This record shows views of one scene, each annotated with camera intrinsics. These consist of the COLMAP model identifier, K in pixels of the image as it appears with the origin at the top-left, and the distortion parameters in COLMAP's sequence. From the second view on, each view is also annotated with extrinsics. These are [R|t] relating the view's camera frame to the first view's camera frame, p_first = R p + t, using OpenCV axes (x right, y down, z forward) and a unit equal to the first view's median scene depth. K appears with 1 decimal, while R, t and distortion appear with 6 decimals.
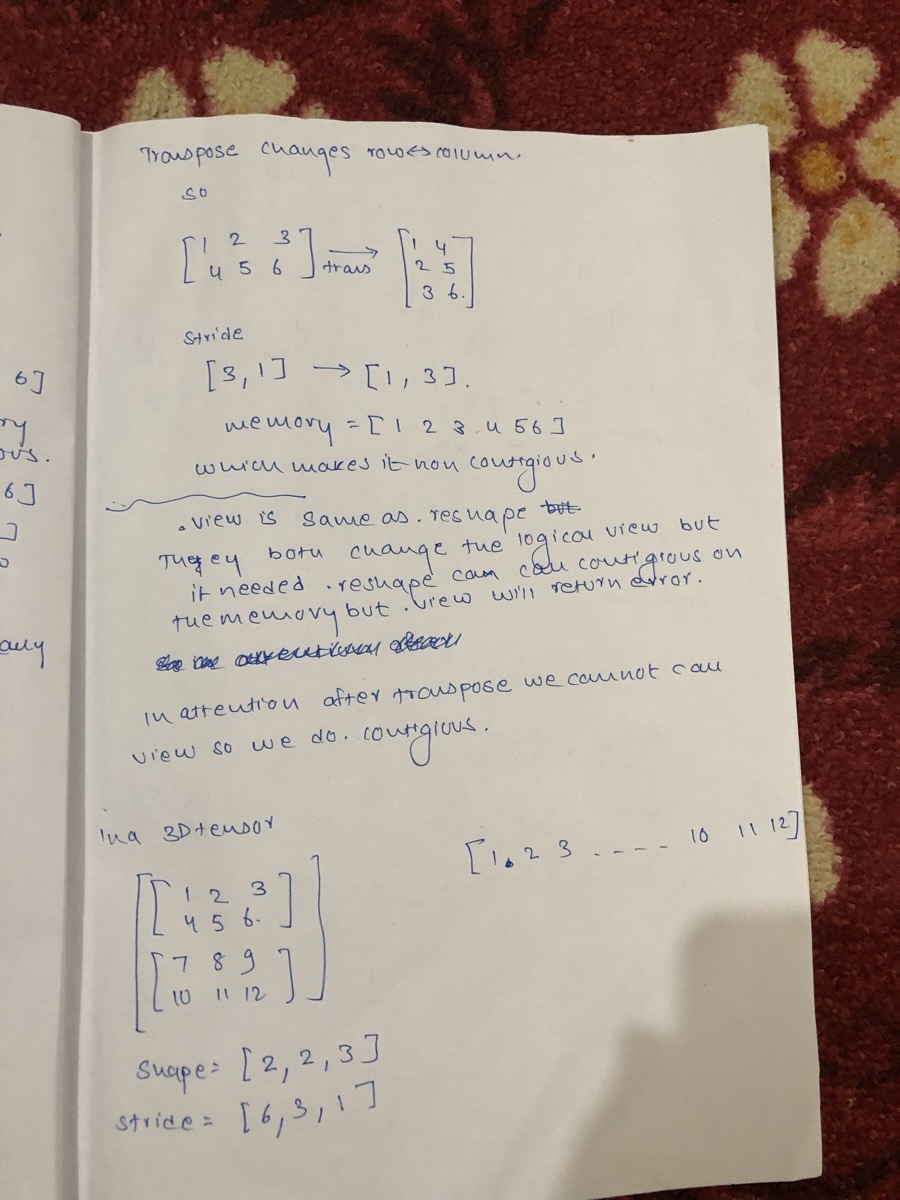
lens RADIAL K [[1048.2, 0, 452.1], [0, 1048.2, 598.2], [0, 0, 1]] dist [0.046825, -0.071088]
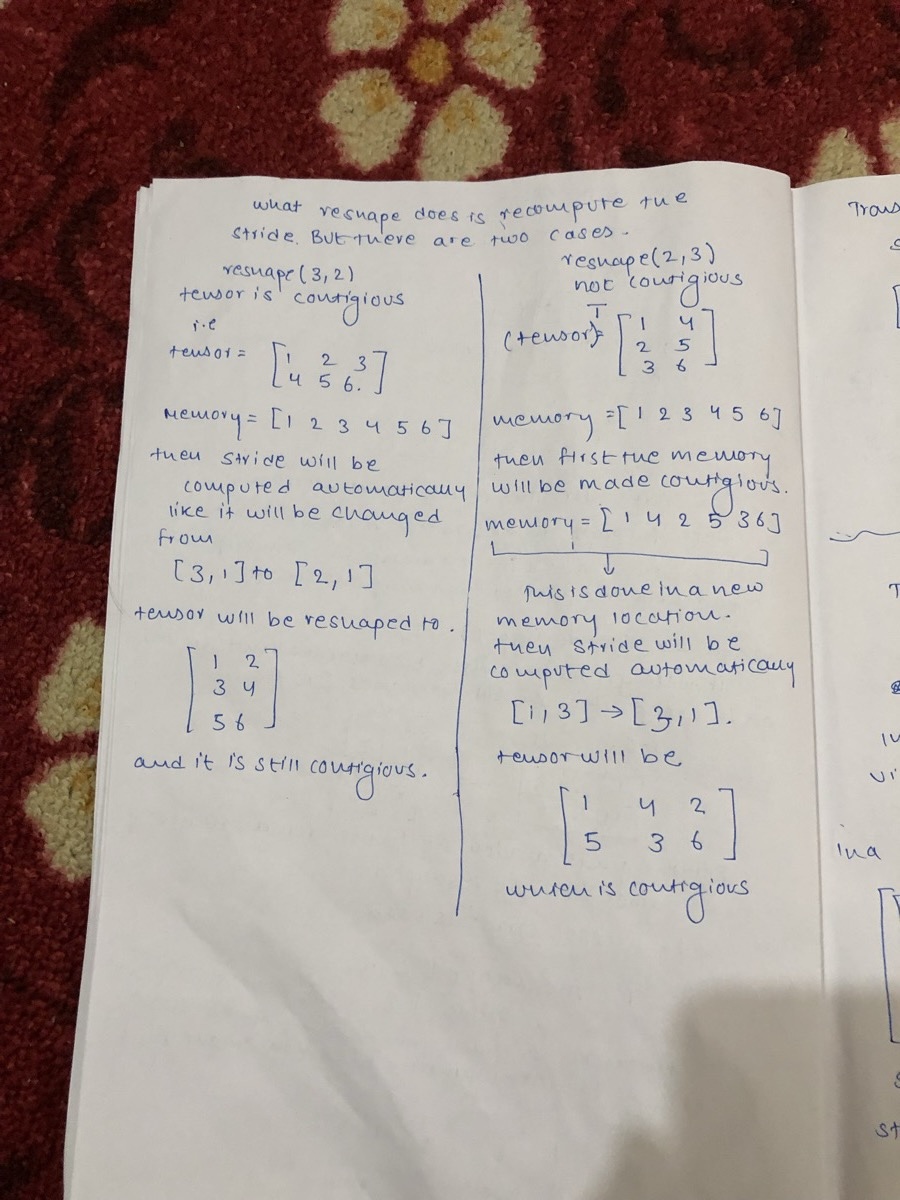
lens RADIAL K [[1080.7, 0, 449.2], [0, 1080.7, 600.9], [0, 0, 1]] dist [0.001519, 0.006774]
pose [[0.997547, 0.024631, -0.065520, -0.585875], [-0.027474, 0.998704, -0.042852, 0.031648], [0.064379, 0.044547, 0.996931, -0.092568]]
